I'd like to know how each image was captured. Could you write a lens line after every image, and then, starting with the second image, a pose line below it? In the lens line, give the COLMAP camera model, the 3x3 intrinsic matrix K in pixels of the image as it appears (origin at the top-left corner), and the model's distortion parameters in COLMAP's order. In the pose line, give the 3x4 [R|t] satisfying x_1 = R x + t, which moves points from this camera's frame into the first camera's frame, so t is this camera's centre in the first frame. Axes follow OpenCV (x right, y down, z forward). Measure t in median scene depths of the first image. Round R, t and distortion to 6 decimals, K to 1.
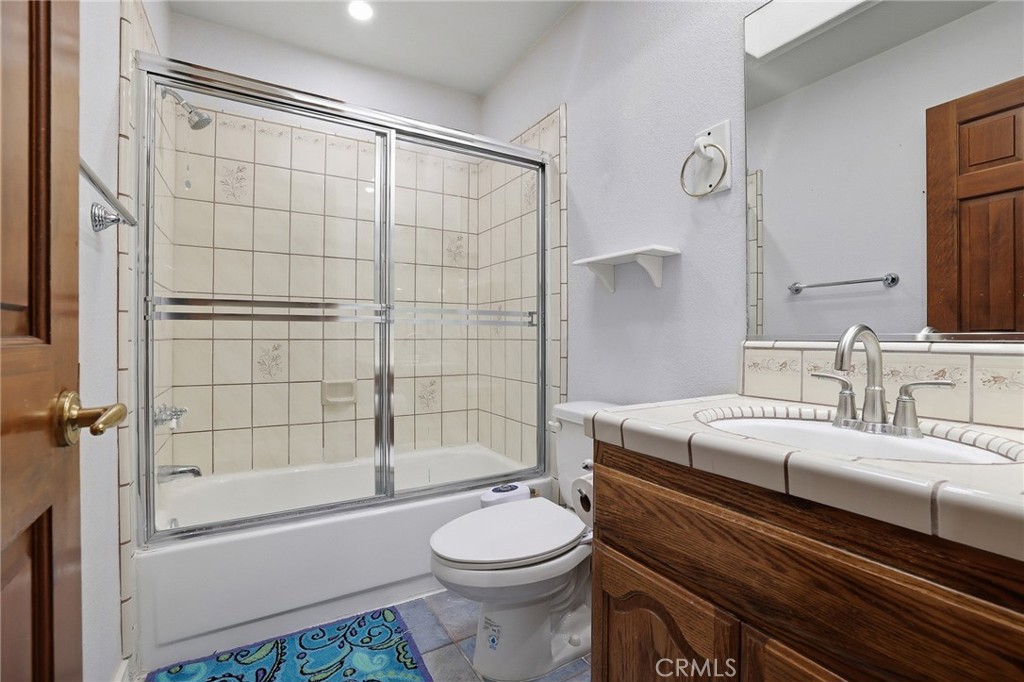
lens RADIAL K [[443.5, 0, 511.7], [0, 443.5, 335.7], [0, 0, 1]] dist [-0.022097, -0.000053]
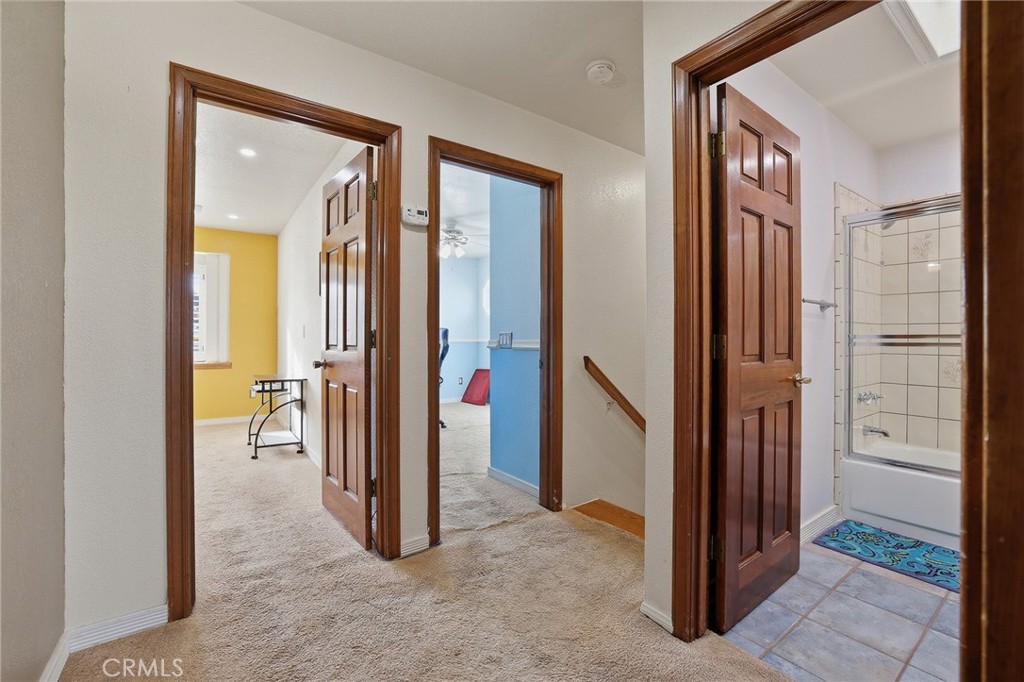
lens RADIAL K [[443.5, 0, 511.7], [0, 443.5, 335.7], [0, 0, 1]] dist [-0.022097, -0.000053]
pose [[0.089872, -0.000786, -0.995953, 1.061668], [-0.000589, 0.999999, -0.000842, -0.081294], [0.995953, 0.000662, 0.089871, -0.757008]]
